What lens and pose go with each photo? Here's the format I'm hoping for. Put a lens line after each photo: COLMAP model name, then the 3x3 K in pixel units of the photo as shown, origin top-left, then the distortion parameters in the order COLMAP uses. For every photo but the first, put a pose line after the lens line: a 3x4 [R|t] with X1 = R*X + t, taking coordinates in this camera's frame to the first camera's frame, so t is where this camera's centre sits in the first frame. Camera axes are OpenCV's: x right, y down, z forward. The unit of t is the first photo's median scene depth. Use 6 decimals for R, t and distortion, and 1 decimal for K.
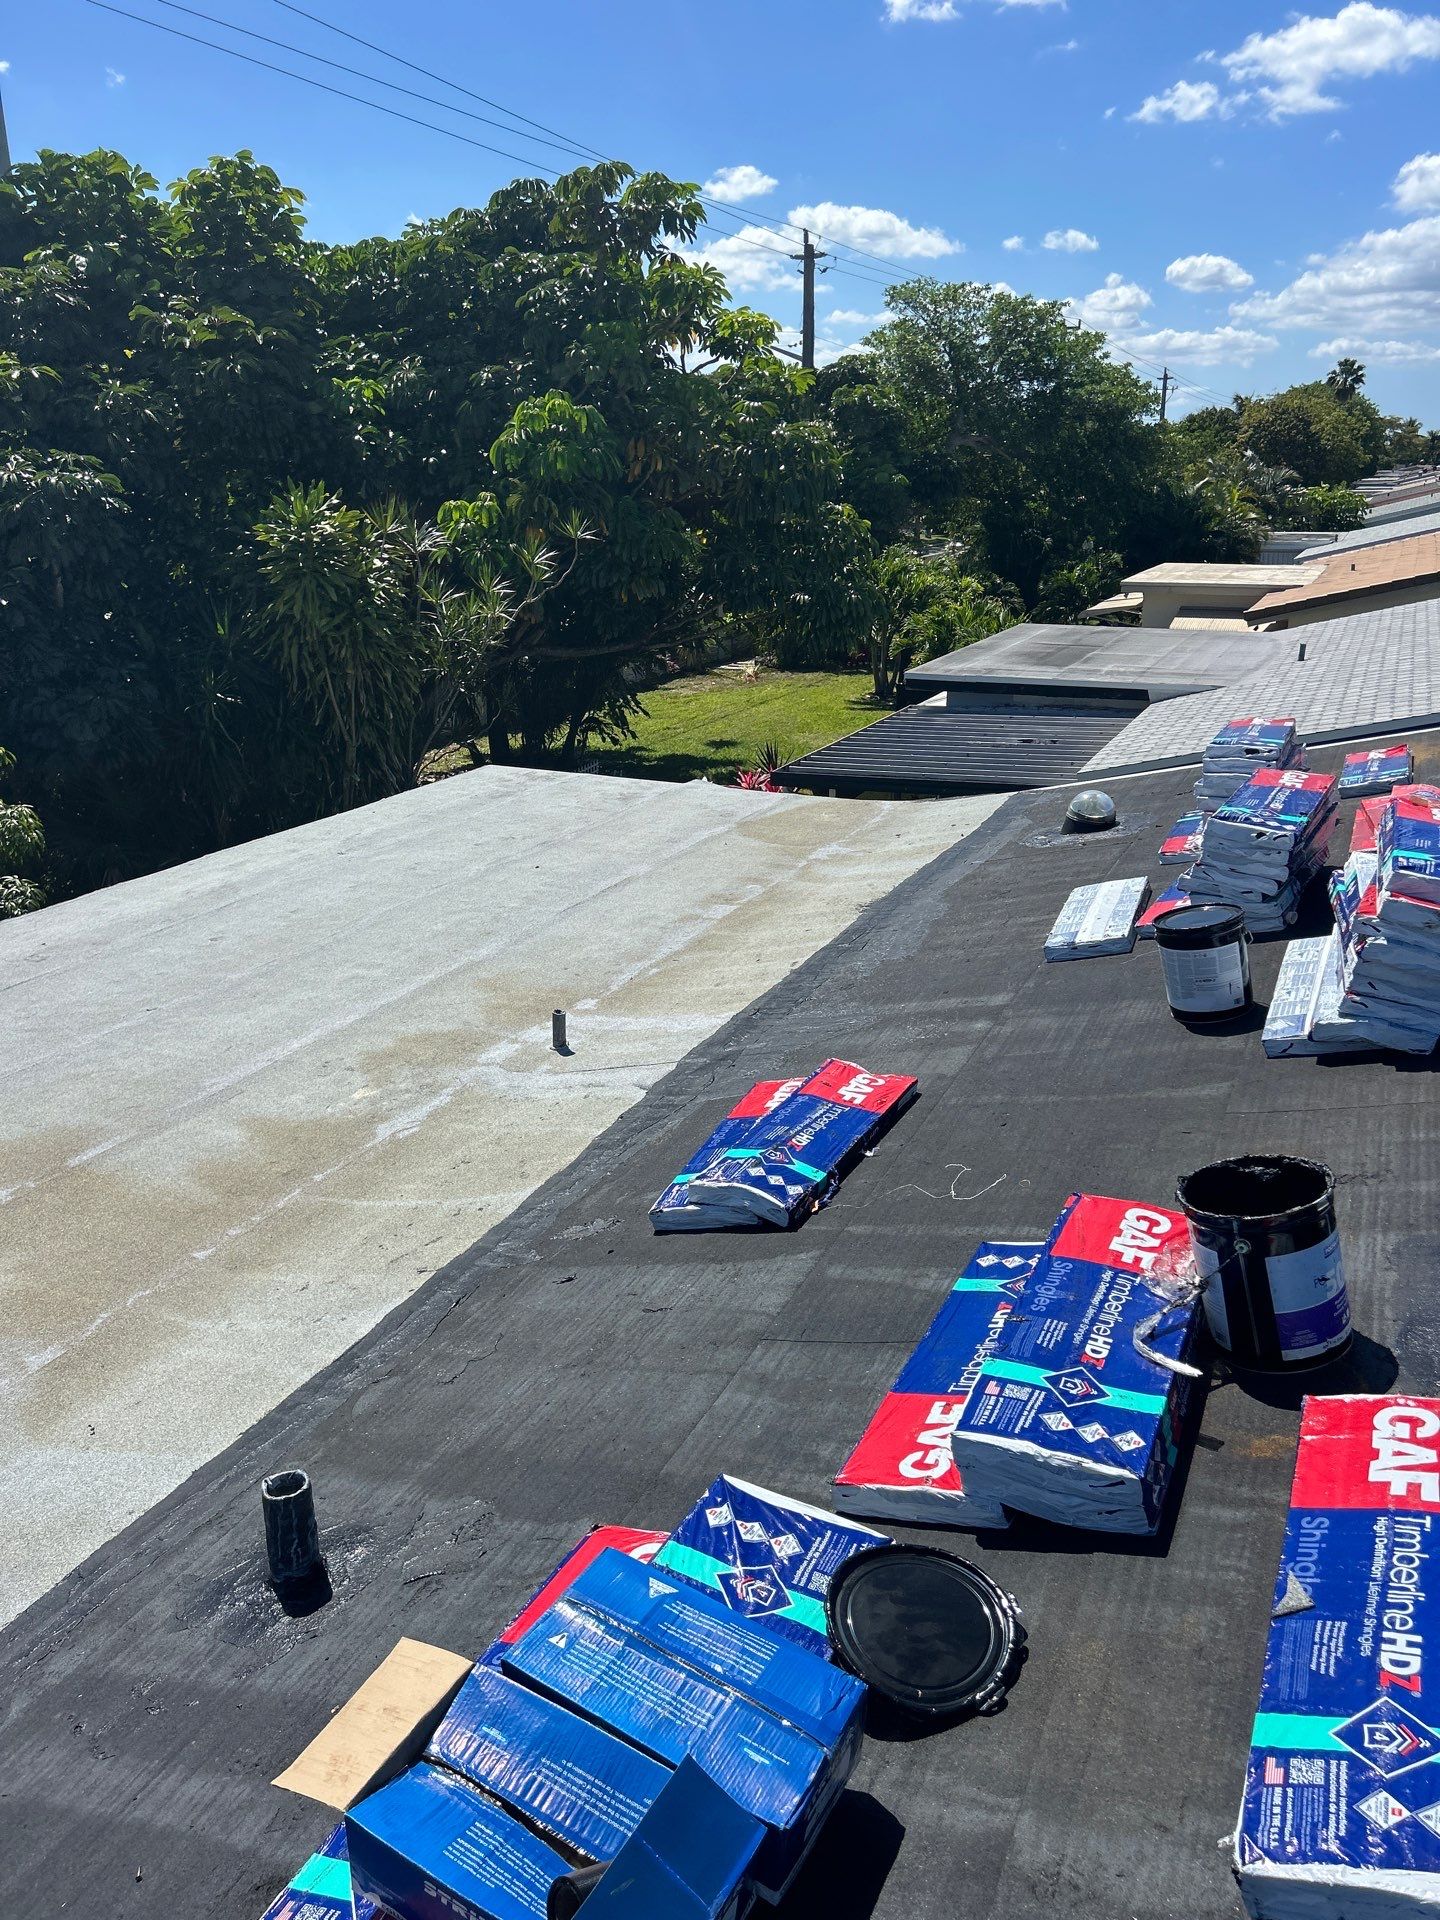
lens RADIAL K [[1409.7, 0, 731.7], [0, 1409.7, 942.8], [0, 0, 1]] dist [0.058434, -0.065028]
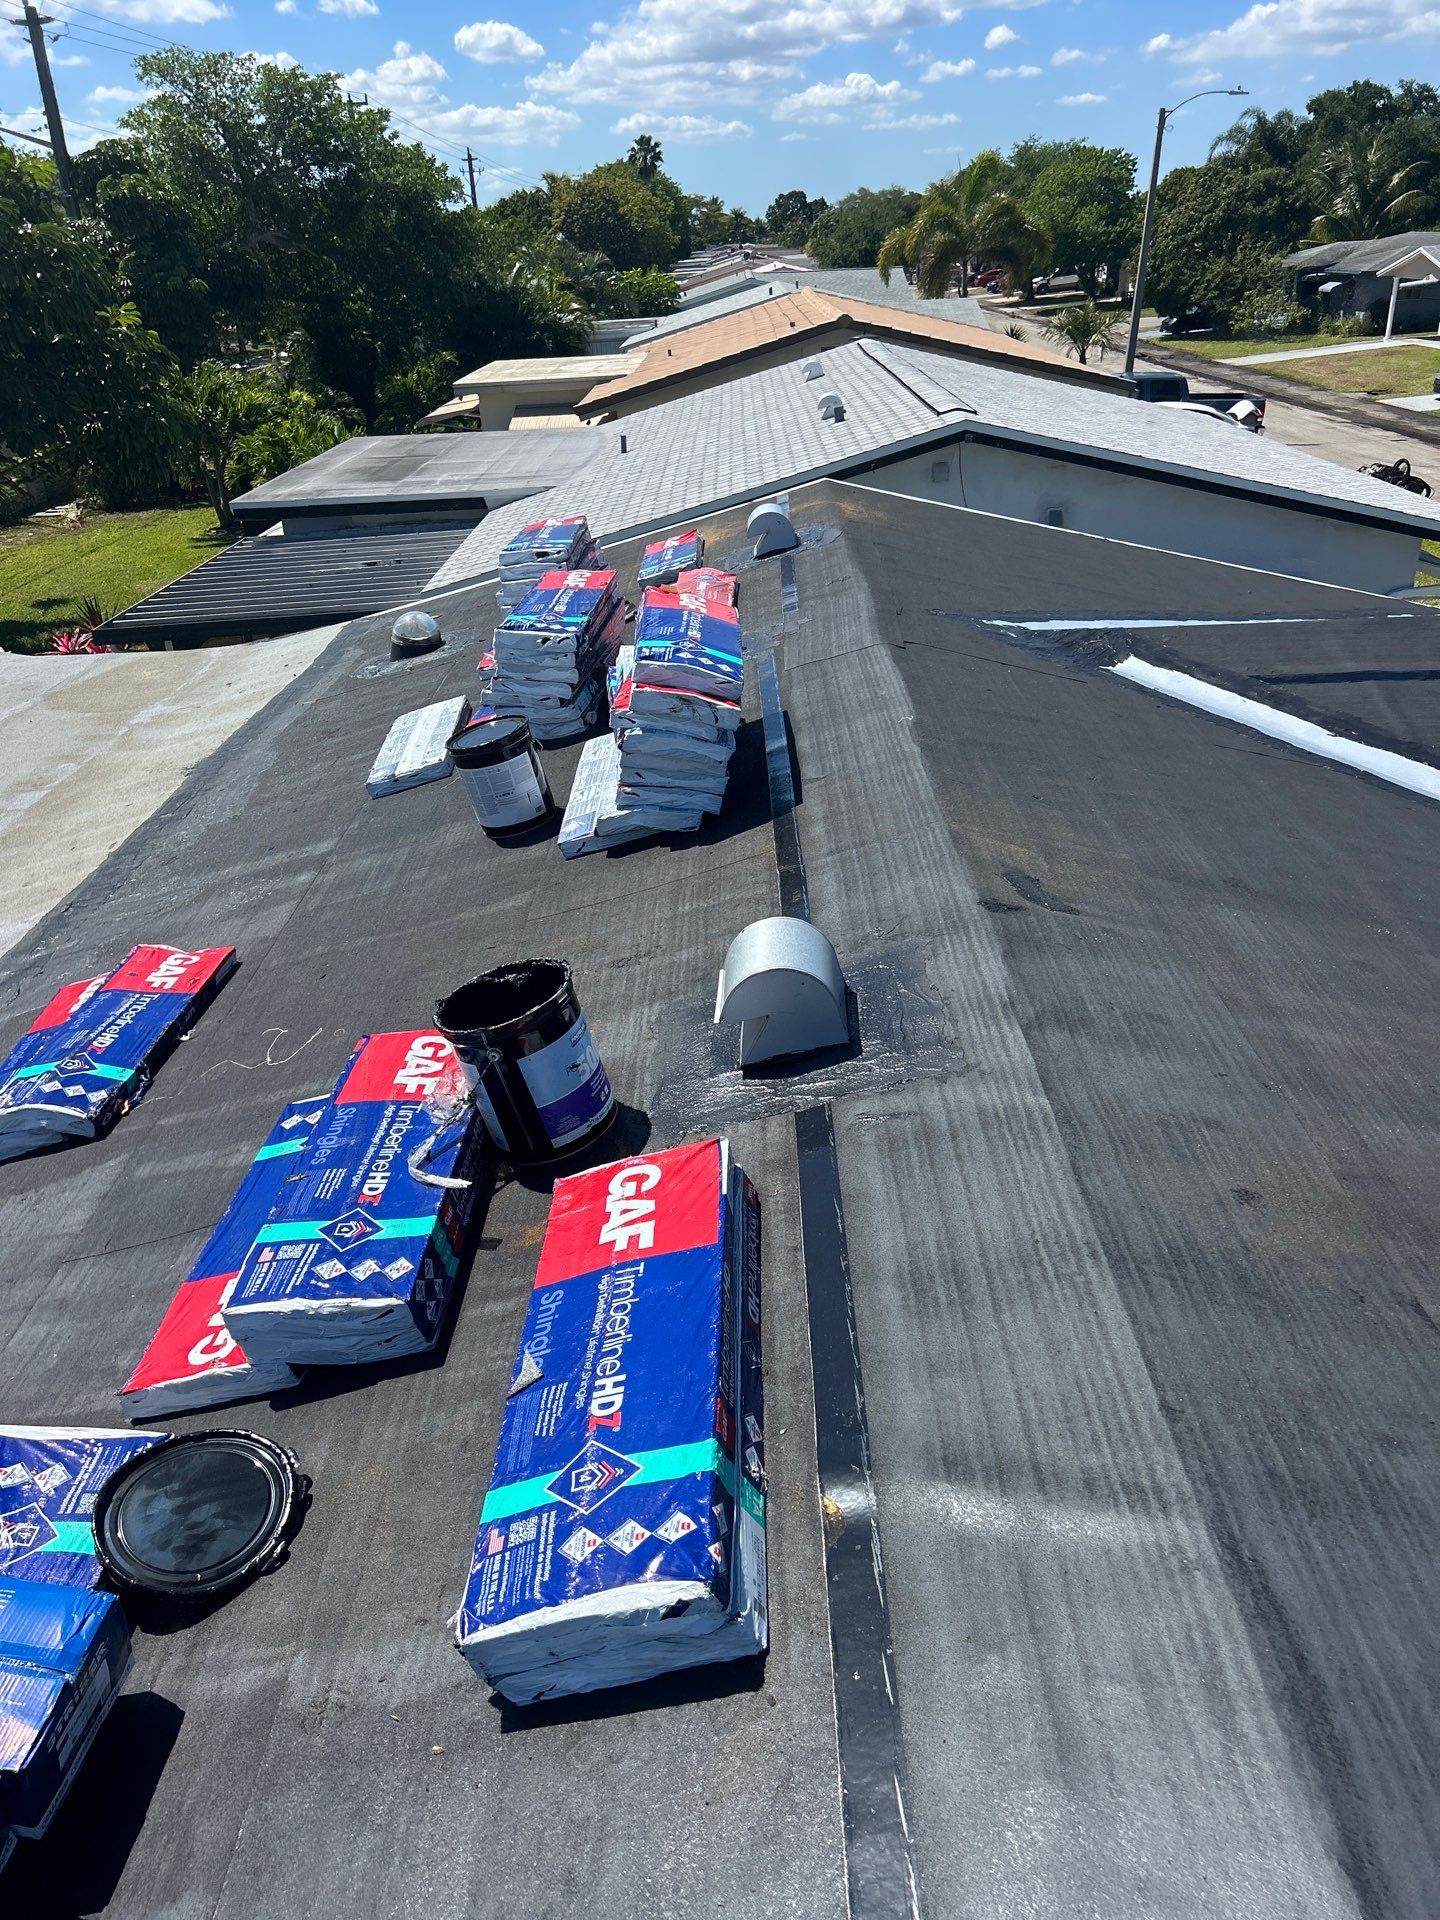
lens RADIAL K [[1409.7, 0, 731.7], [0, 1409.7, 942.8], [0, 0, 1]] dist [0.058434, -0.065028]
pose [[0.921751, -0.207179, 0.327799, 0.128947], [0.165070, 0.974535, 0.151769, 0.003718], [-0.350894, -0.085783, 0.932478, -0.010035]]
